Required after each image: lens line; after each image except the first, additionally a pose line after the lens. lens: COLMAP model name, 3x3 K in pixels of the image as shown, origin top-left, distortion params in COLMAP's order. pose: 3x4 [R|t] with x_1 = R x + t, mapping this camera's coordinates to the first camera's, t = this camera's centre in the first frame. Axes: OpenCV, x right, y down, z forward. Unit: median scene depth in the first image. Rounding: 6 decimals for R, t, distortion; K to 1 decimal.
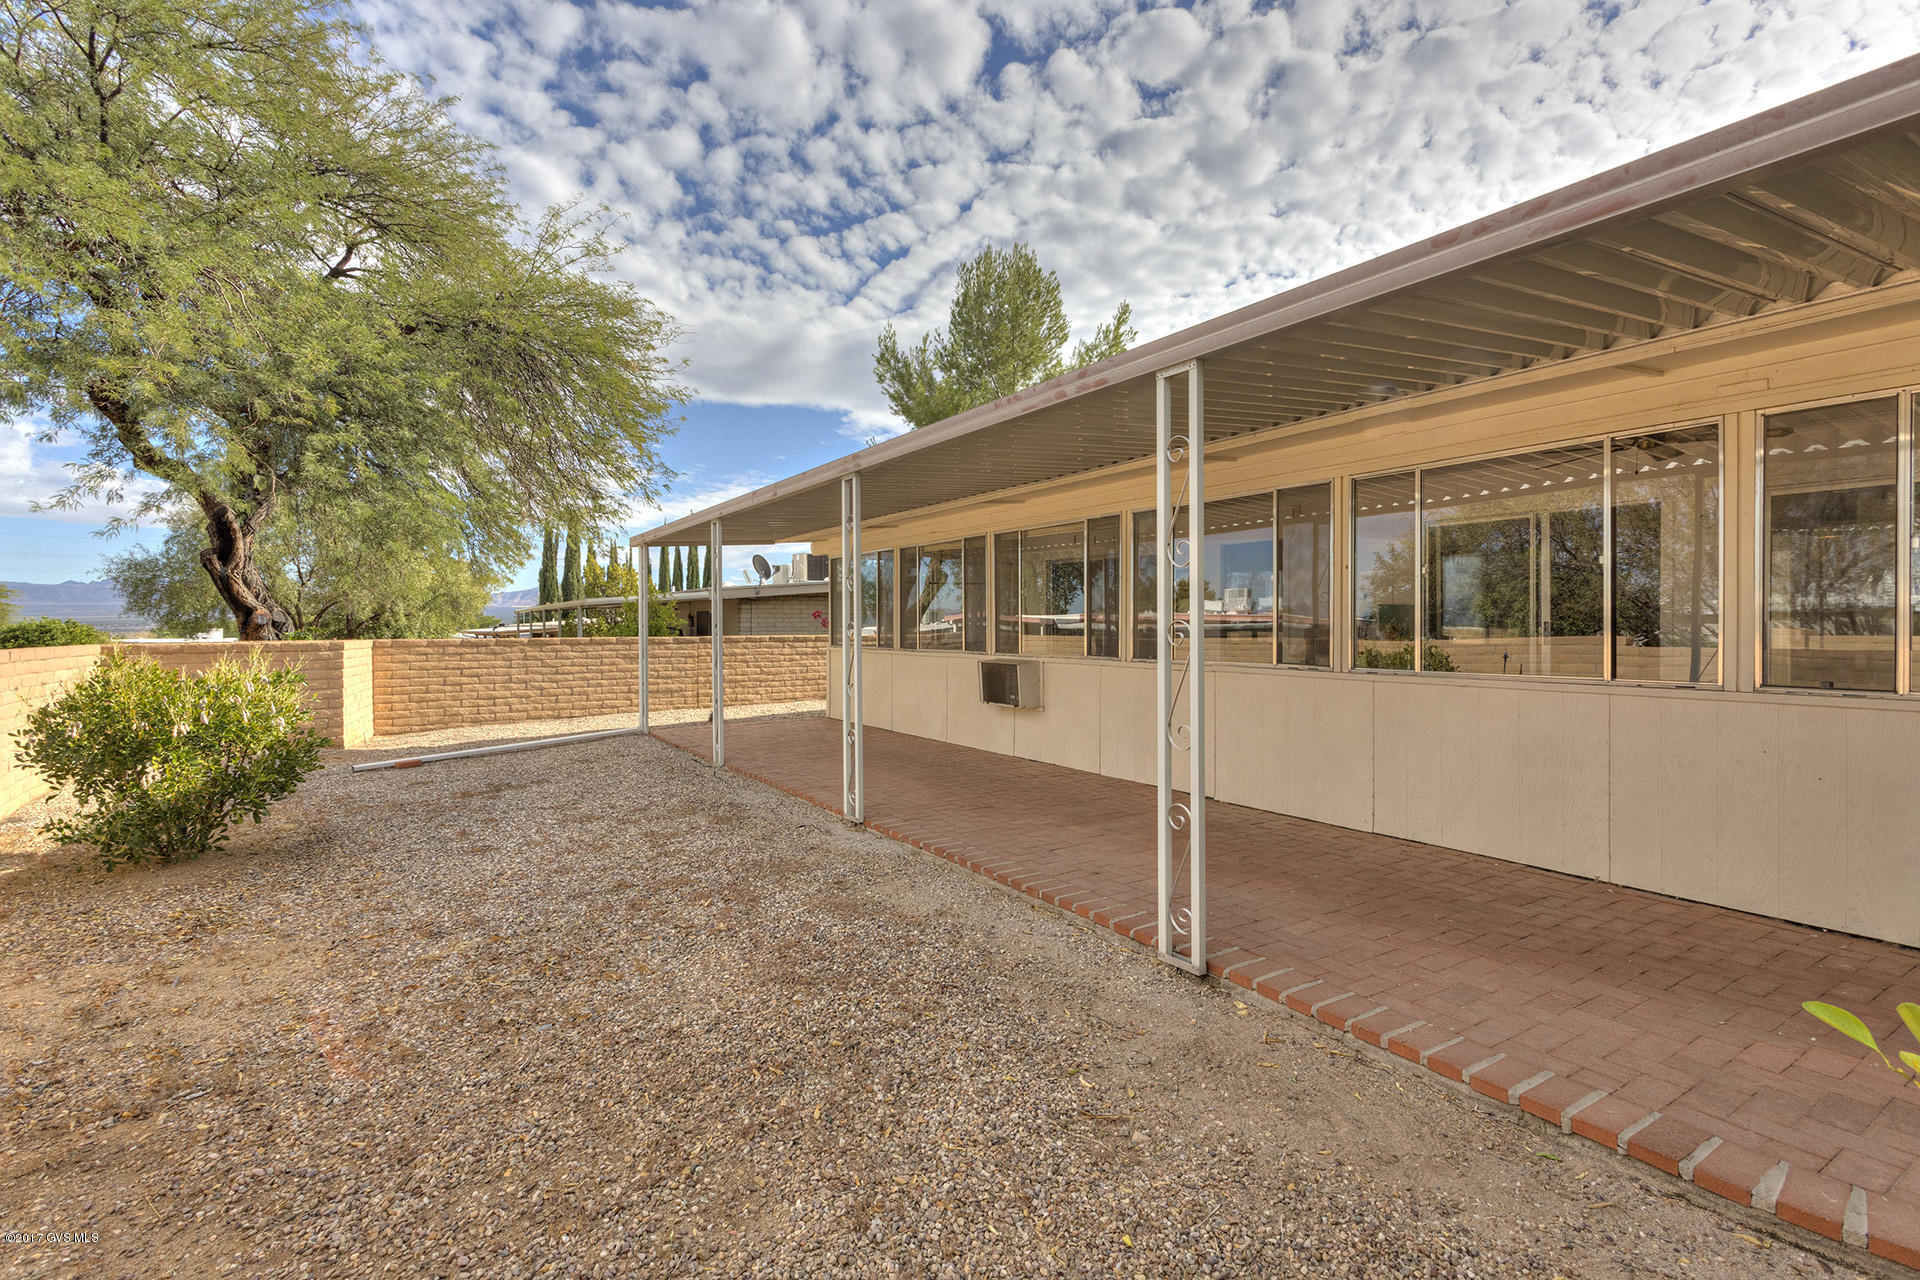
lens RADIAL K [[899.0, 0, 970.7], [0, 899.0, 632.4], [0, 0, 1]] dist [0.005432, 0.001714]
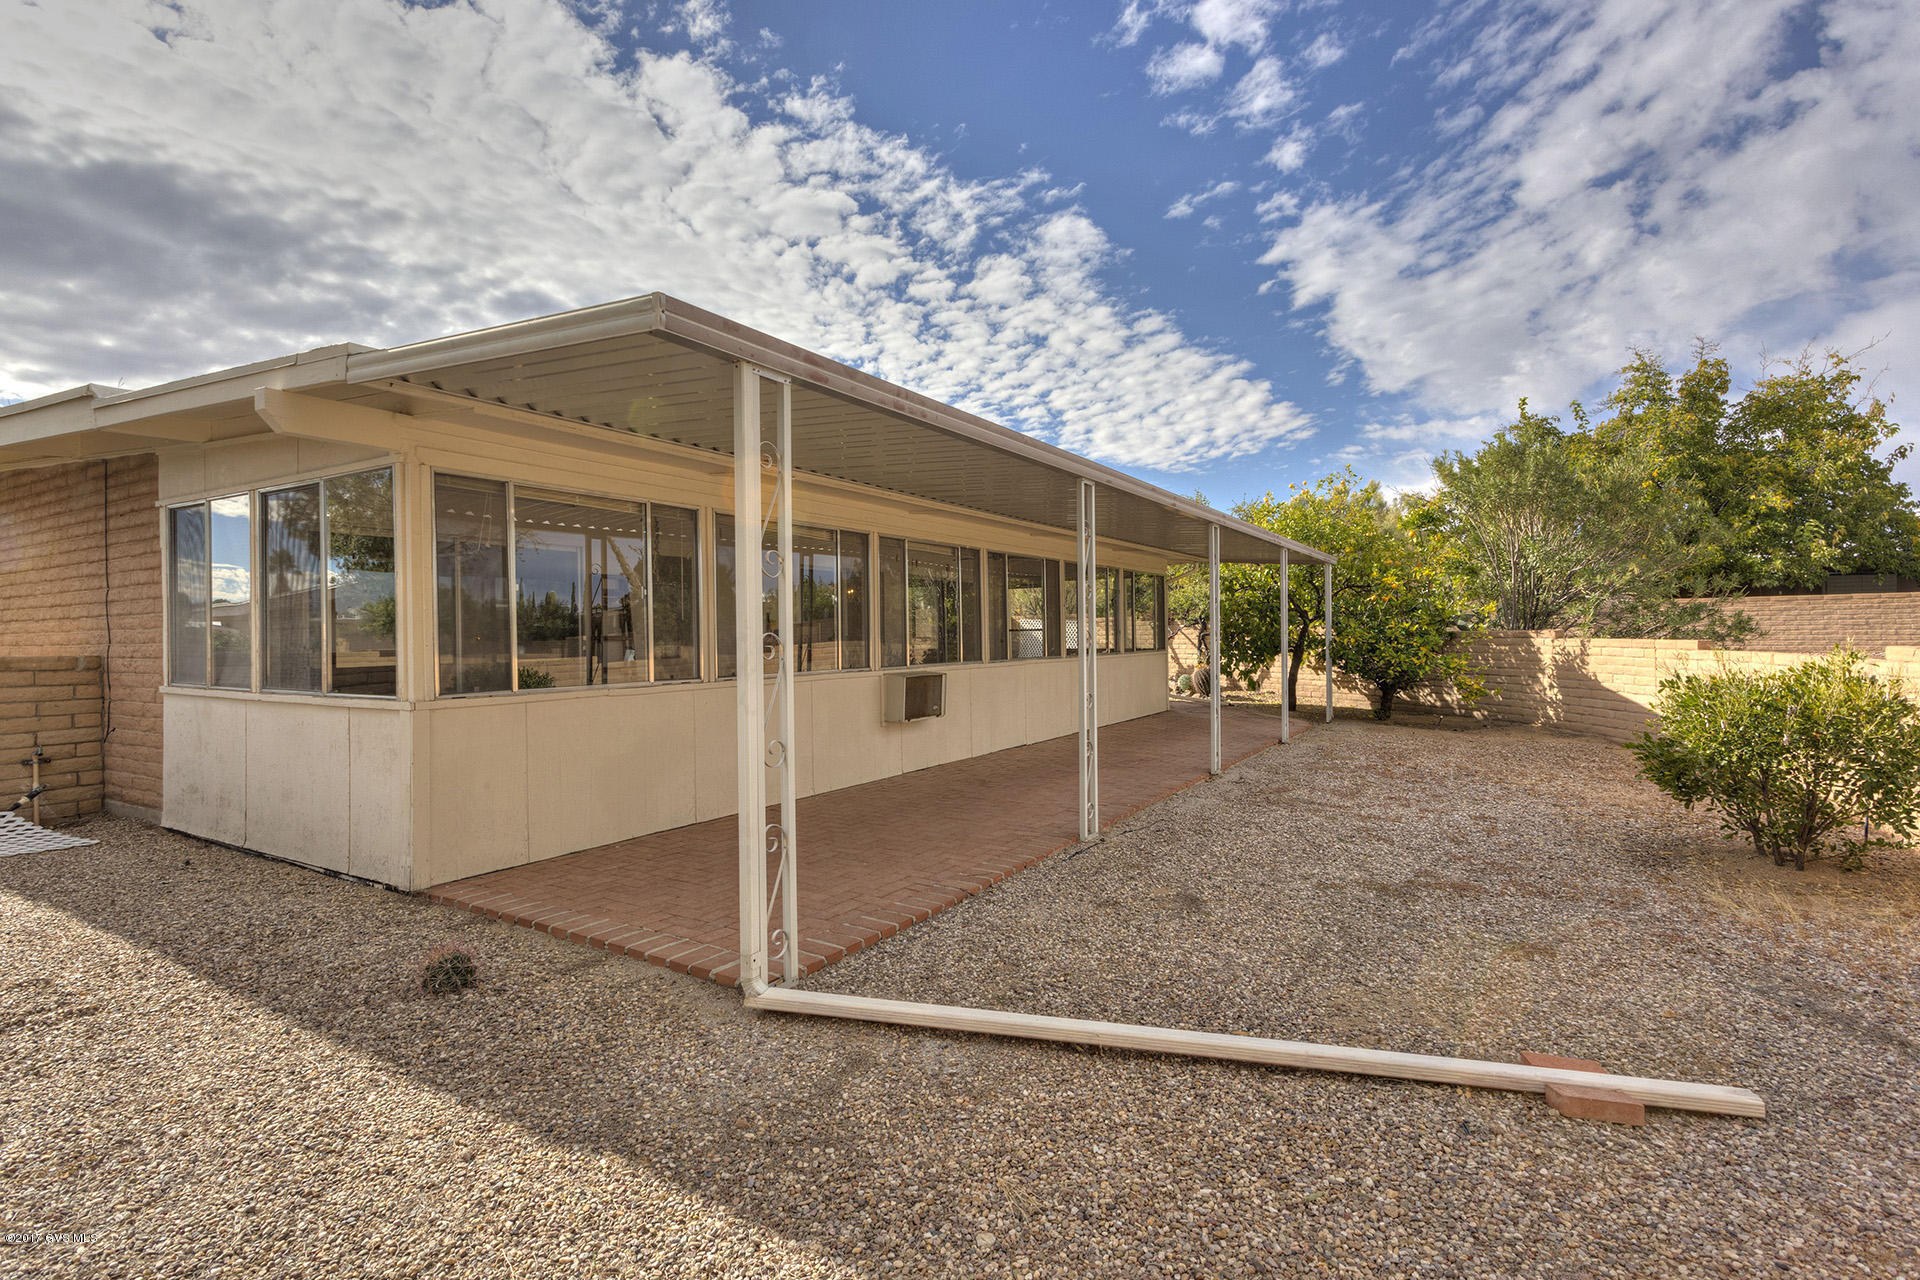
lens RADIAL K [[899.0, 0, 970.6], [0, 899.0, 636.9], [0, 0, 1]] dist [0.005432, 0.001714]
pose [[-0.398839, 0.006311, 0.916999, -0.793007], [0.023388, 0.999721, 0.003293, -0.008742], [-0.916723, 0.022760, -0.398875, 1.218699]]
